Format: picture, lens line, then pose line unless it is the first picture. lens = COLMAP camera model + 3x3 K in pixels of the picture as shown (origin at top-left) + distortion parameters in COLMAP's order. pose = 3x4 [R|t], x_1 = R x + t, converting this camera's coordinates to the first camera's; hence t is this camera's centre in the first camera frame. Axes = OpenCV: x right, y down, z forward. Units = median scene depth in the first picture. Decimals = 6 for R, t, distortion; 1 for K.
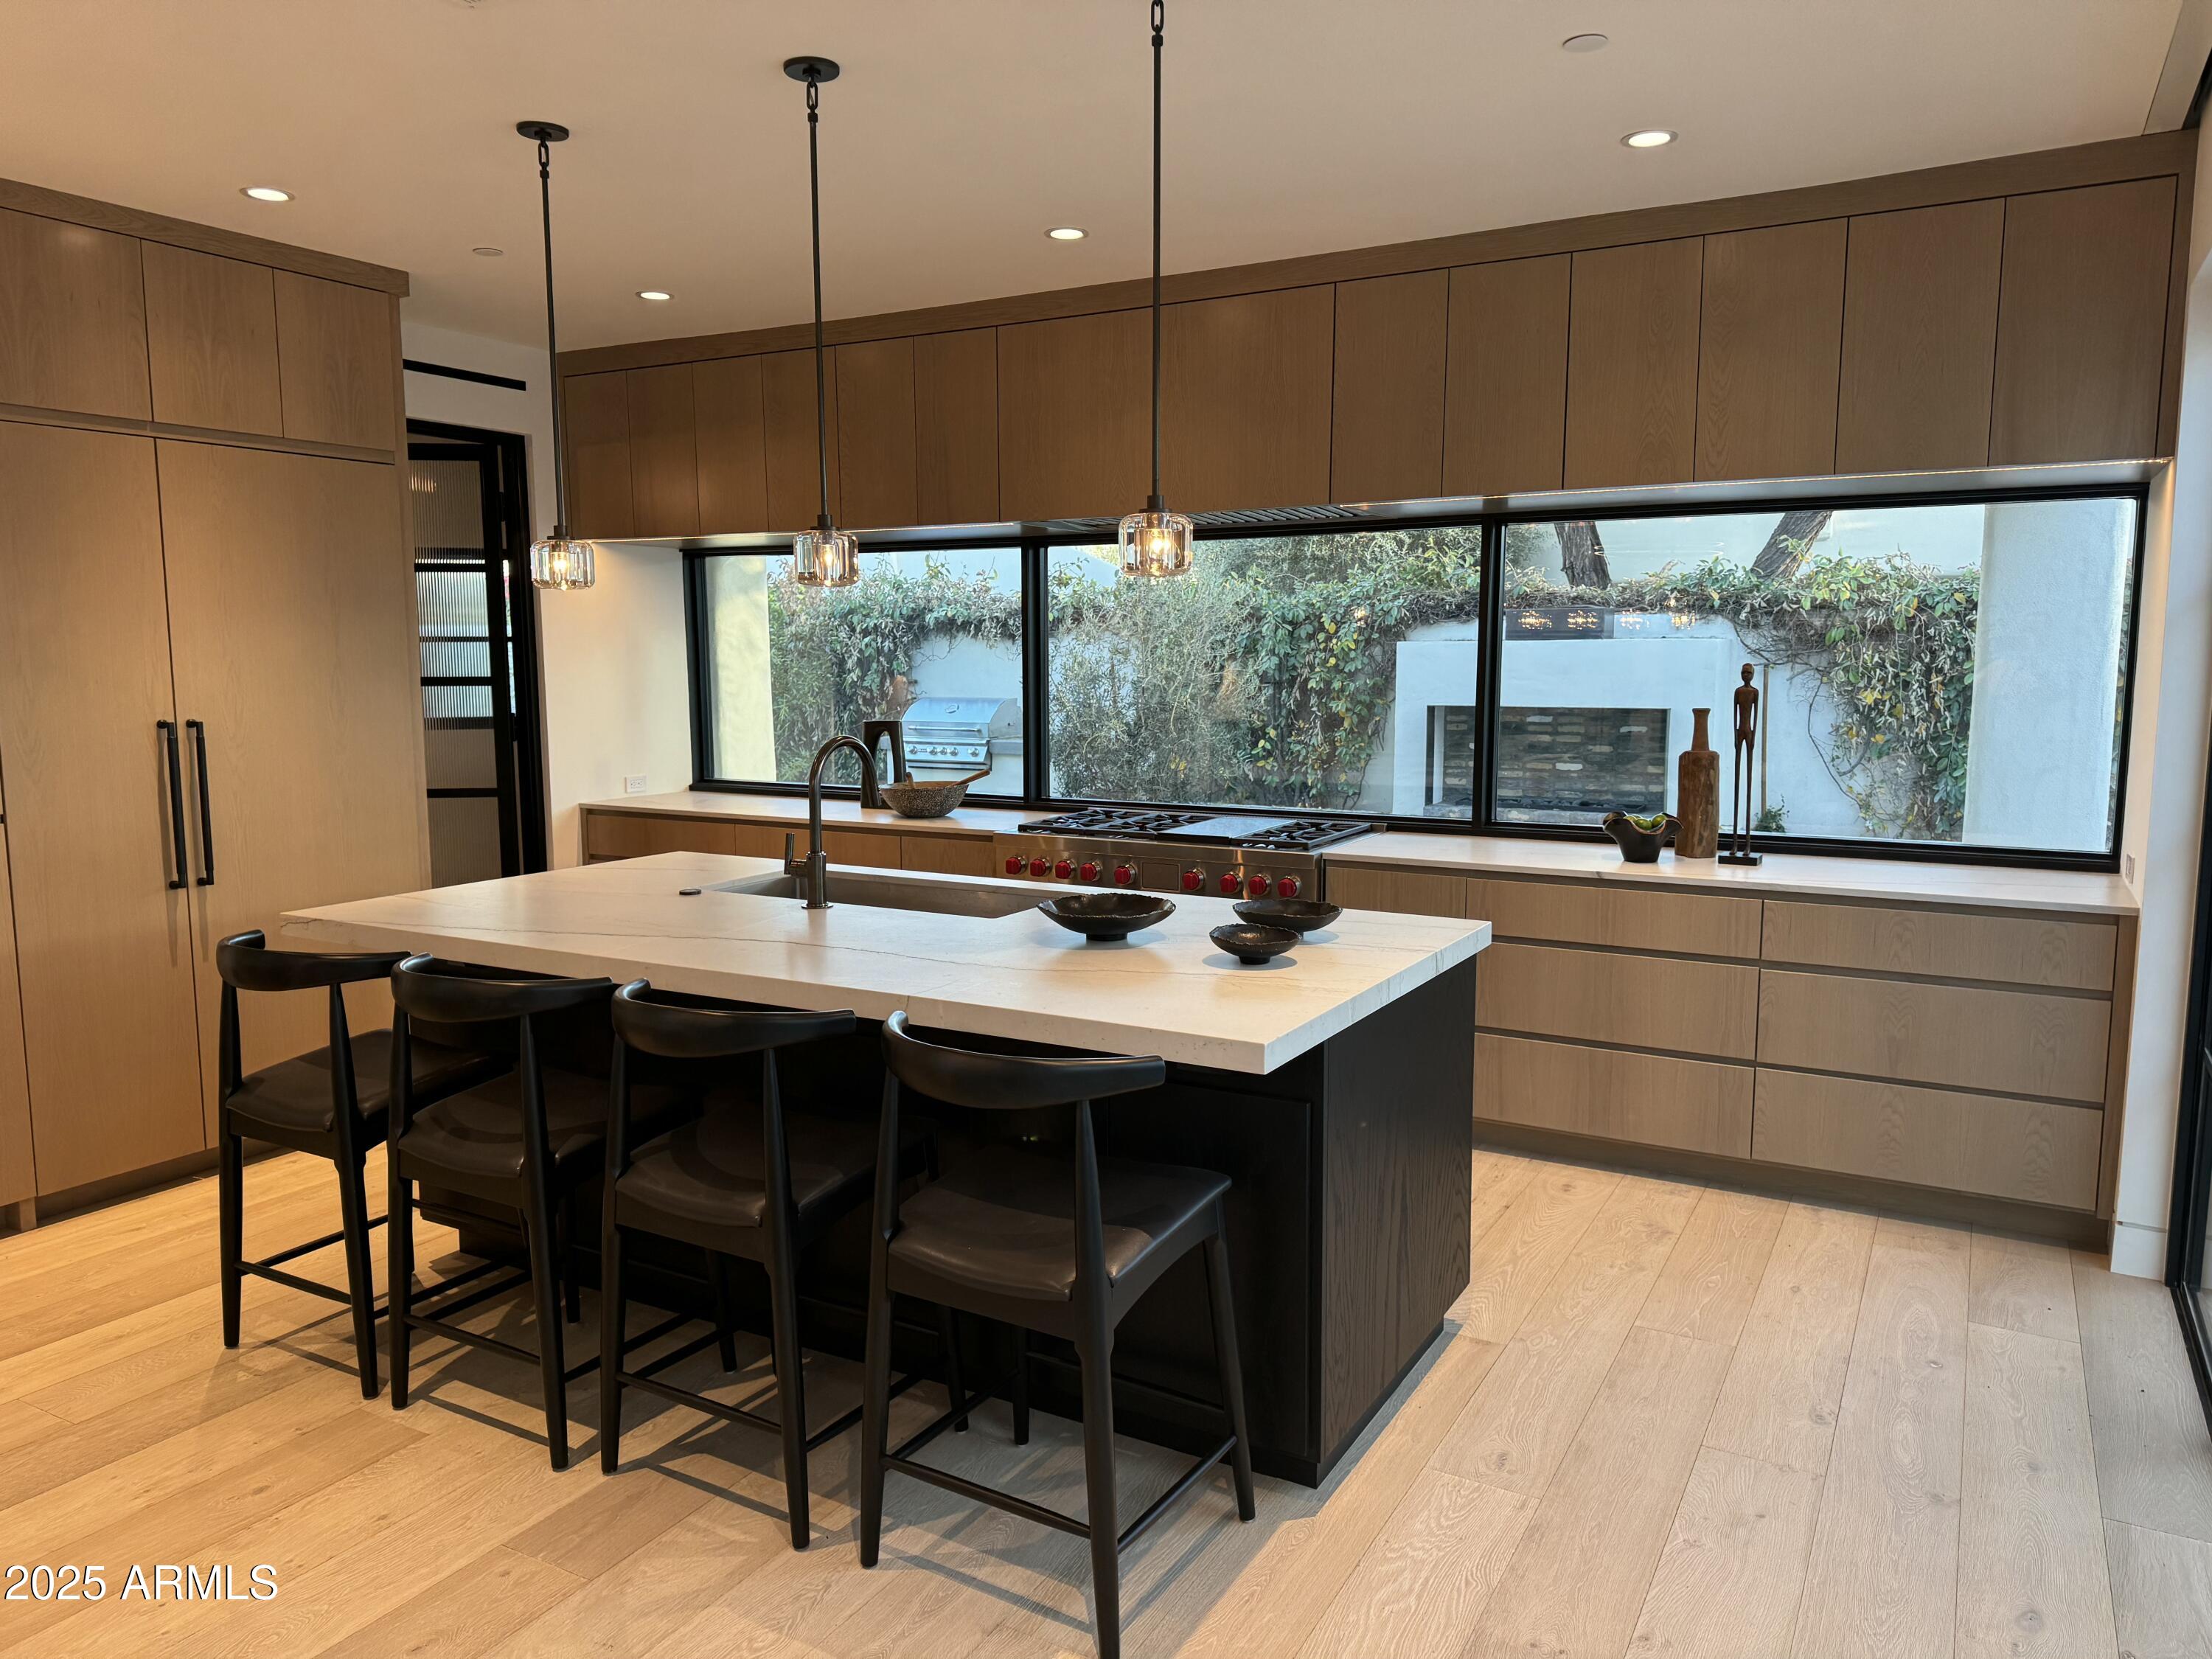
lens RADIAL K [[1544.2, 0, 1113.5], [0, 1544.2, 847.7], [0, 0, 1]] dist [0.025622, -0.032044]
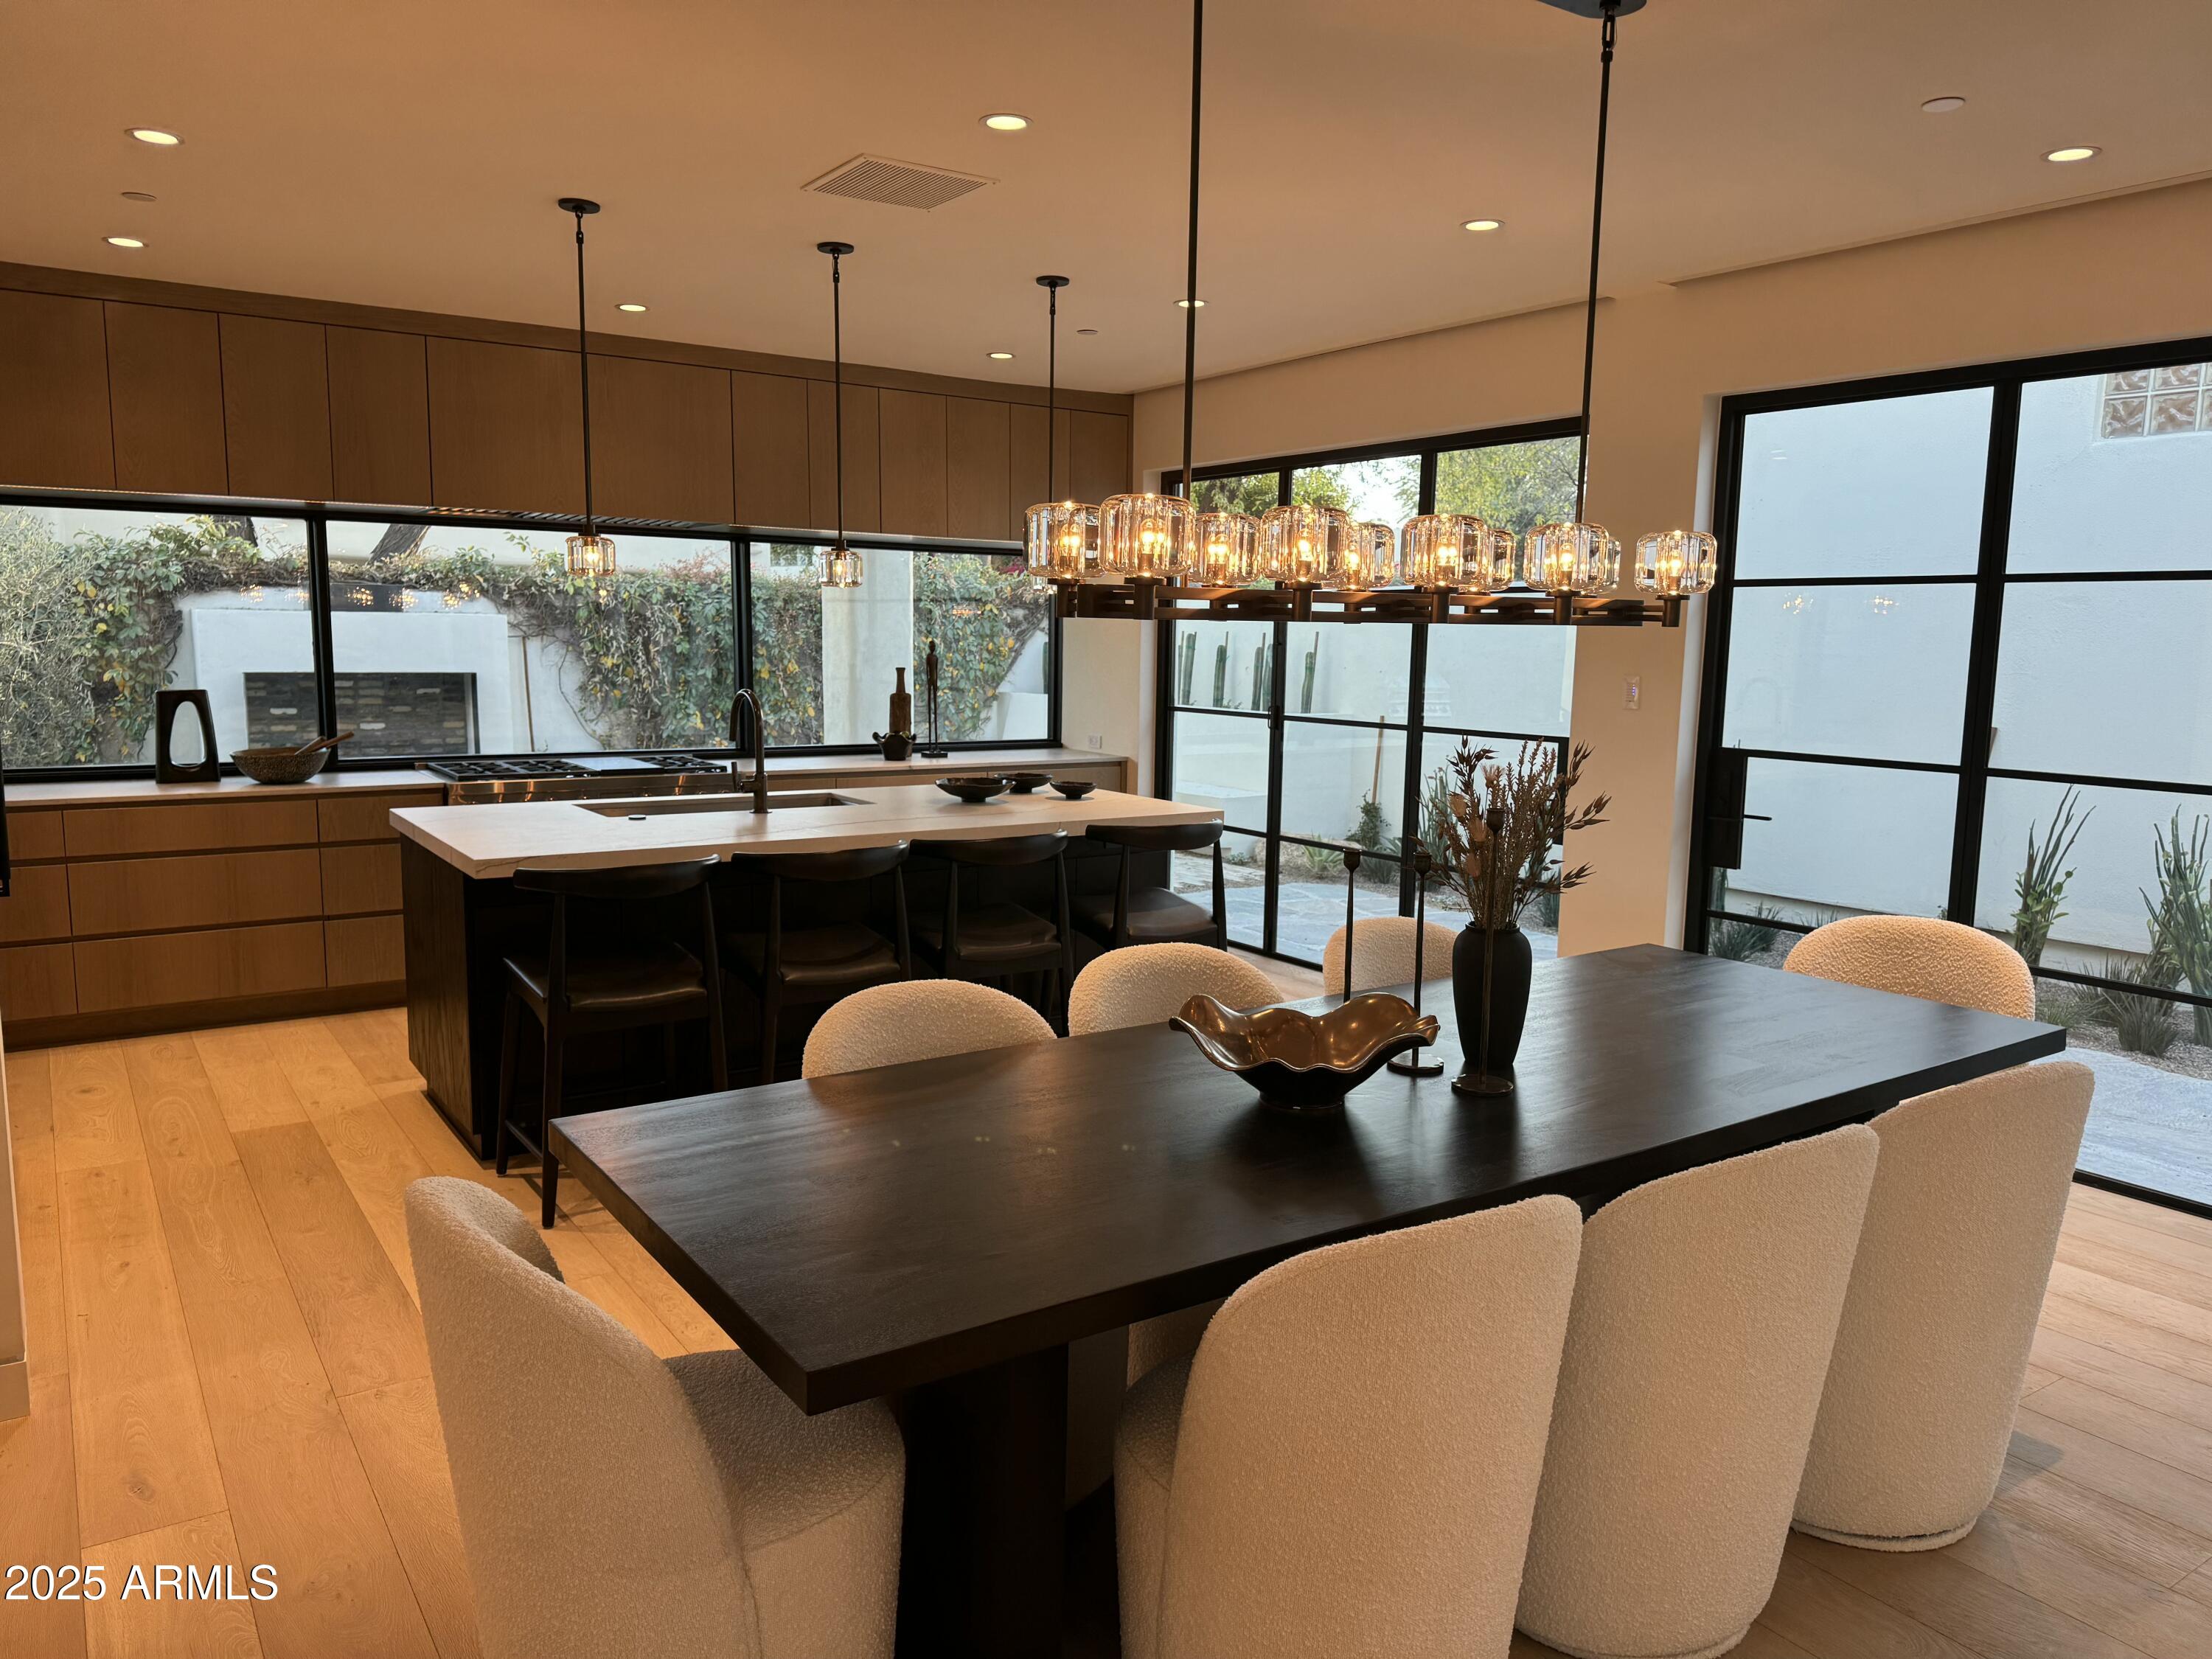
lens RADIAL K [[1544.2, 0, 1113.5], [0, 1544.2, 847.7], [0, 0, 1]] dist [0.025622, -0.032044]
pose [[0.432857, -0.113351, 0.894308, -0.509829], [0.094912, 0.992280, 0.079830, -0.004193], [-0.896452, 0.050325, 0.440274, 0.036793]]
